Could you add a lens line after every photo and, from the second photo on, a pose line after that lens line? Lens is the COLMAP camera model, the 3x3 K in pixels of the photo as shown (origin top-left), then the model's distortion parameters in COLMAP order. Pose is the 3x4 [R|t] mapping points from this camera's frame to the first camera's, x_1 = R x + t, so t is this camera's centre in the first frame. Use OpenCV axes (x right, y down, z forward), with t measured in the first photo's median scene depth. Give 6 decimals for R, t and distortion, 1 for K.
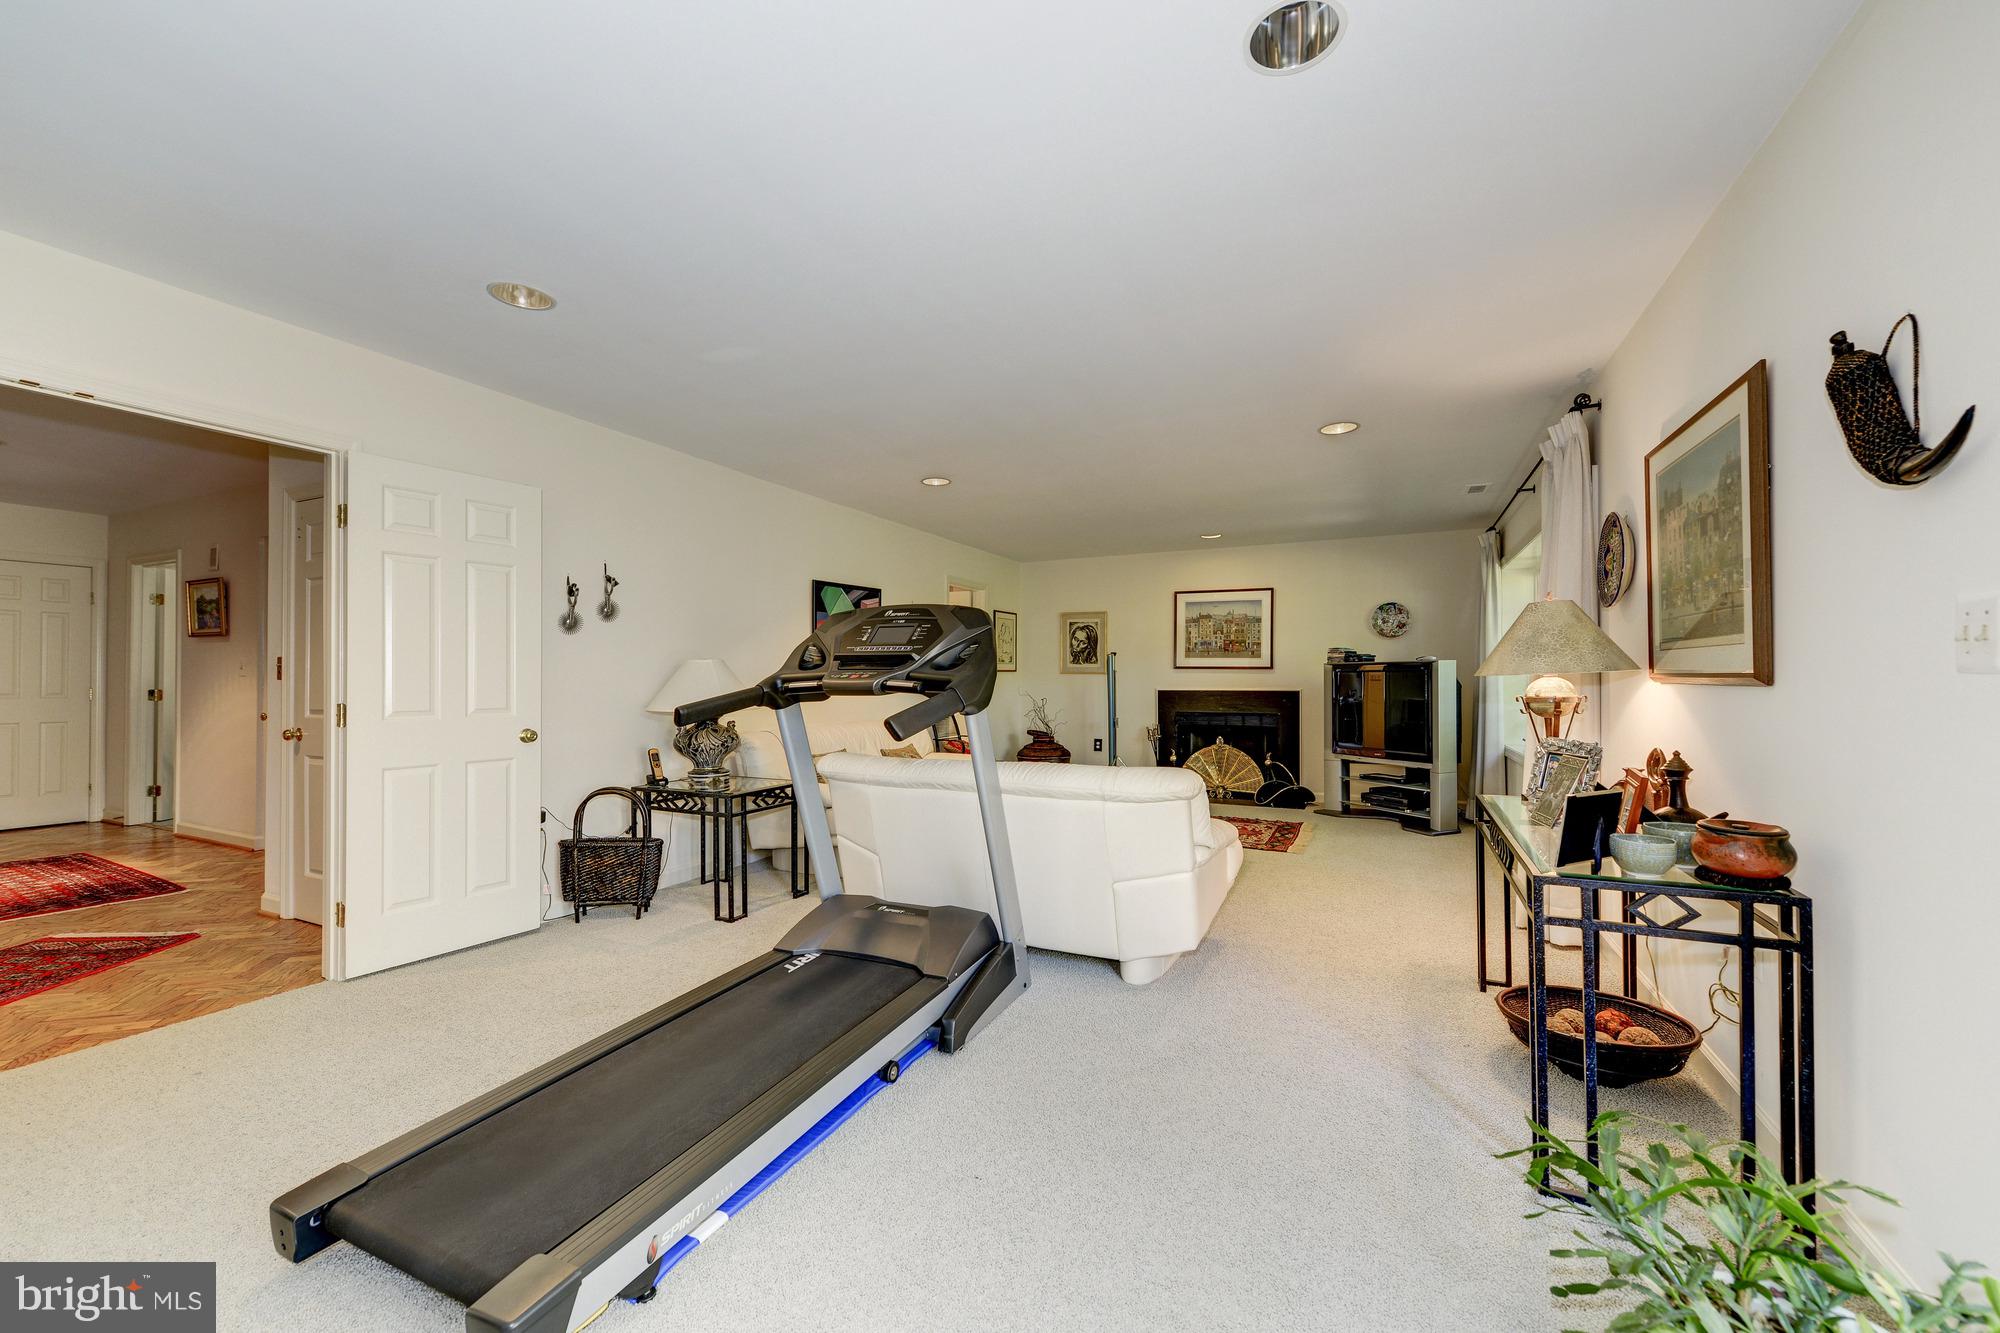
lens RADIAL K [[793.7, 0, 1003.9], [0, 793.7, 668.3], [0, 0, 1]] dist [0.012436, -0.001514]
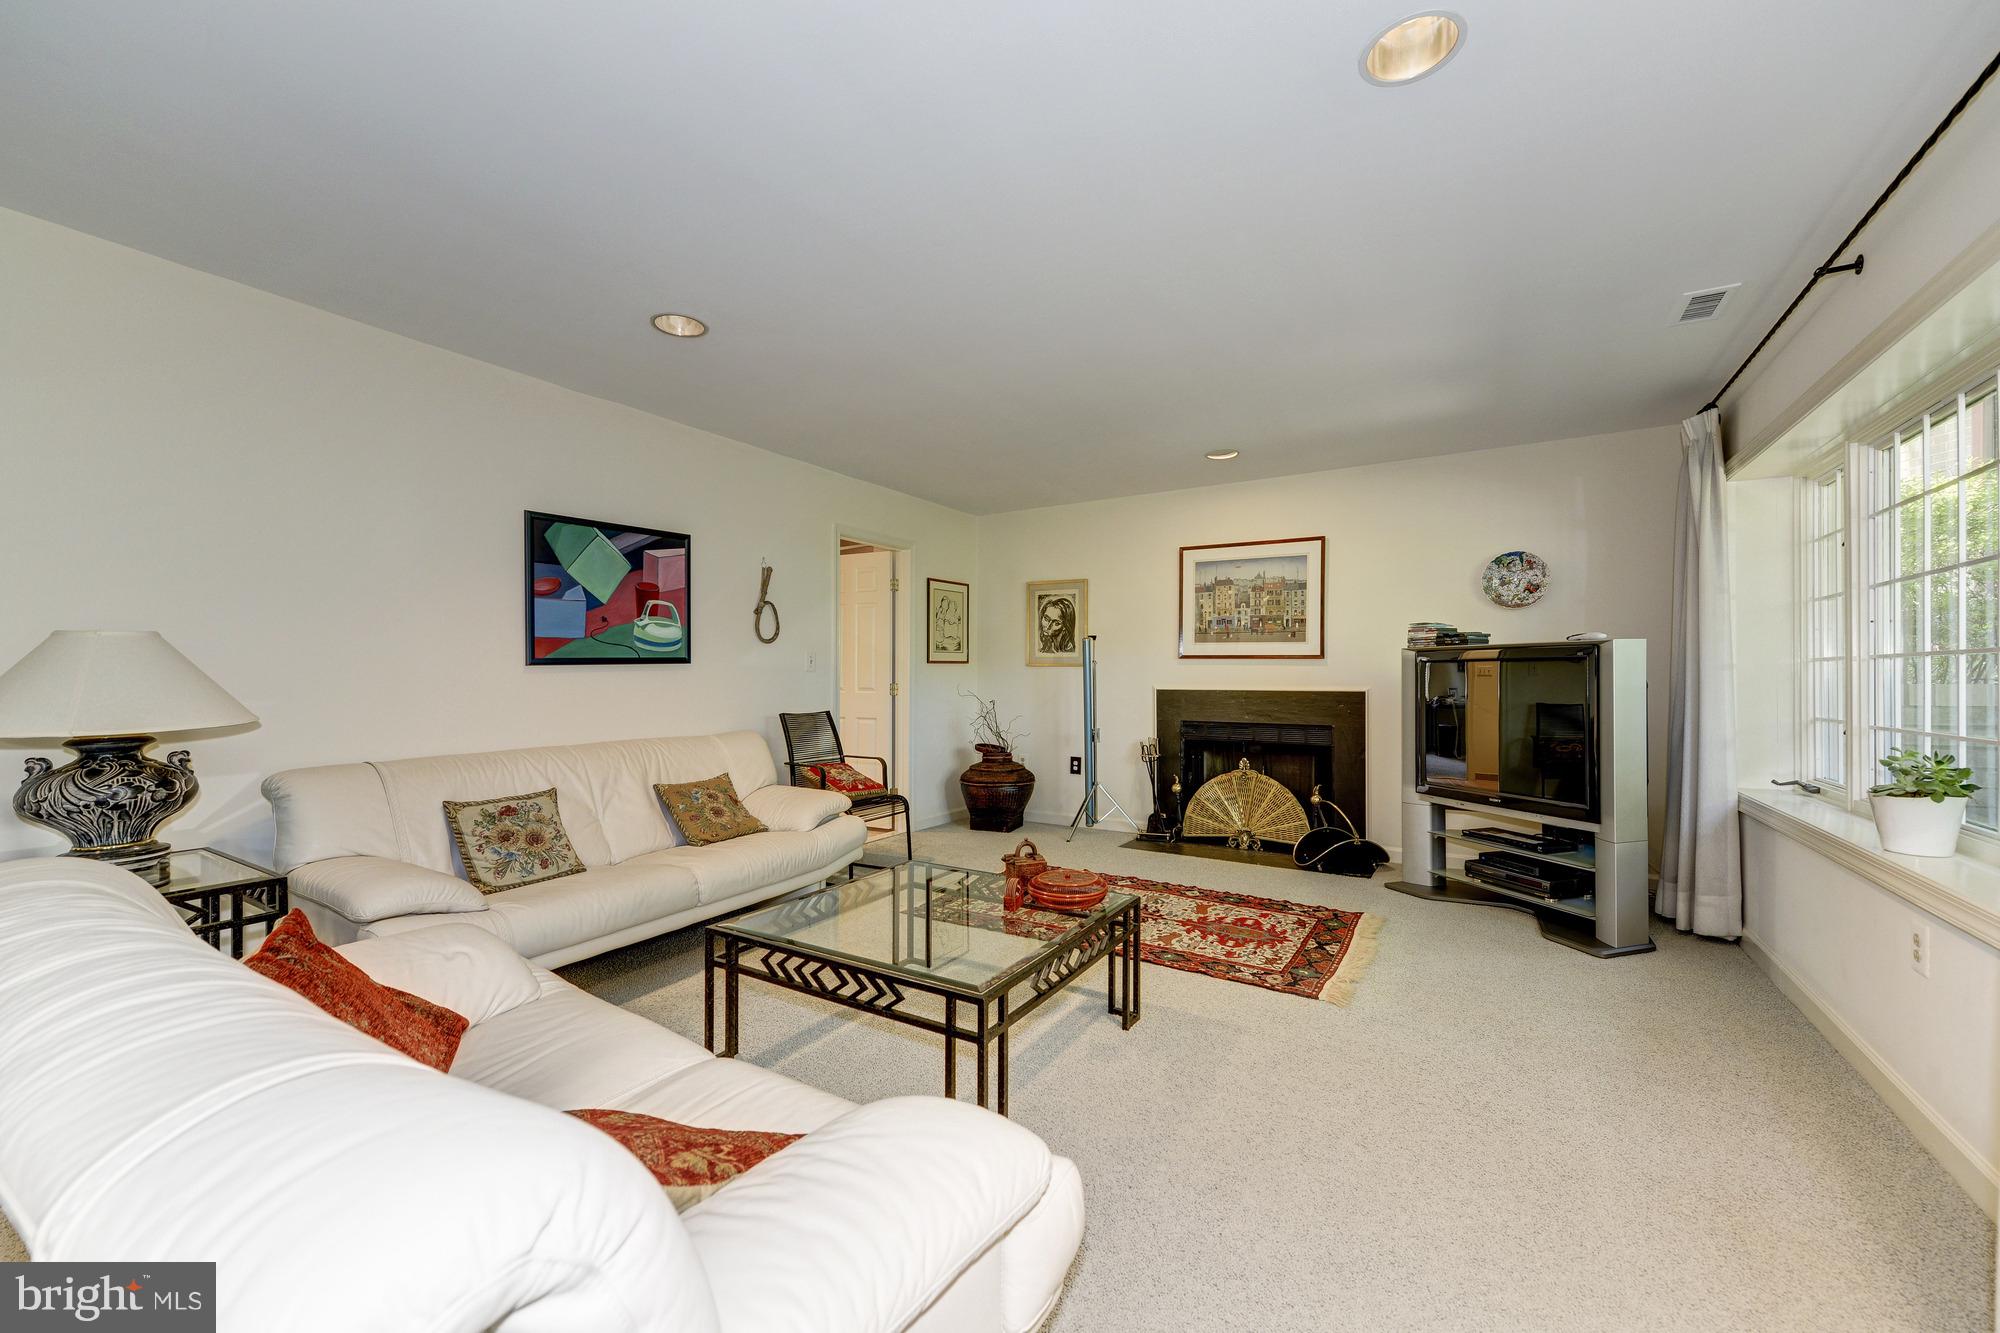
lens RADIAL K [[793.7, 0, 997.8], [0, 793.7, 664.8], [0, 0, 1]] dist [0.012436, -0.001514]
pose [[0.994358, -0.000461, -0.106079, 0.144238], [0.000588, 0.999999, 0.001166, 0.005734], [0.106079, -0.001222, 0.994357, 0.324373]]
